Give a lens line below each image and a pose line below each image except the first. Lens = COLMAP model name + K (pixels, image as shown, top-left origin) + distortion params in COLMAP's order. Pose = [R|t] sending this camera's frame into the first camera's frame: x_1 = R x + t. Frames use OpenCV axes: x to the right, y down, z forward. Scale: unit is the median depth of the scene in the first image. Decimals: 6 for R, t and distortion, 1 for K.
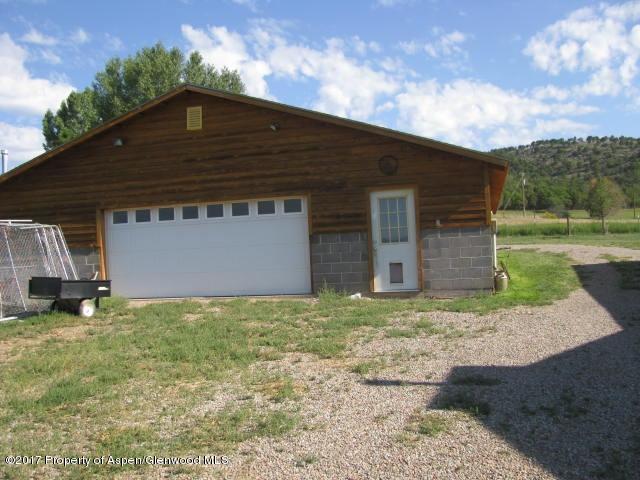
lens RADIAL K [[679.7, 0, 318.8], [0, 679.7, 242.9], [0, 0, 1]] dist [-0.162632, 0.000000]
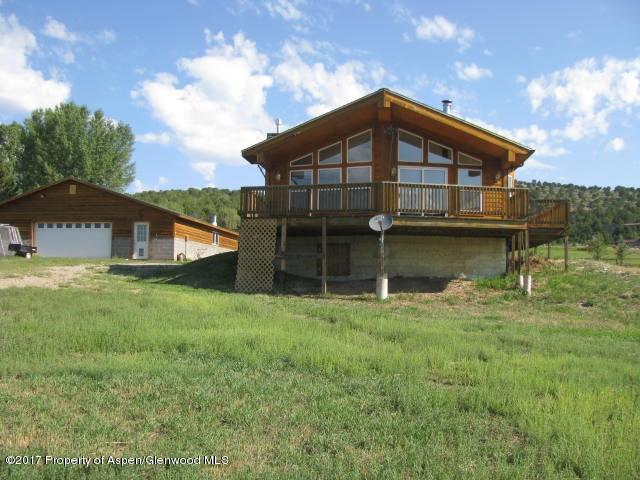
lens RADIAL K [[679.7, 0, 321.1], [0, 679.7, 236.7], [0, 0, 1]] dist [-0.162632, 0.000000]
pose [[0.989601, 0.062542, 0.129529, 0.445261], [-0.056218, 0.997067, -0.051925, 0.075662], [-0.132396, 0.044103, 0.990215, -1.661805]]
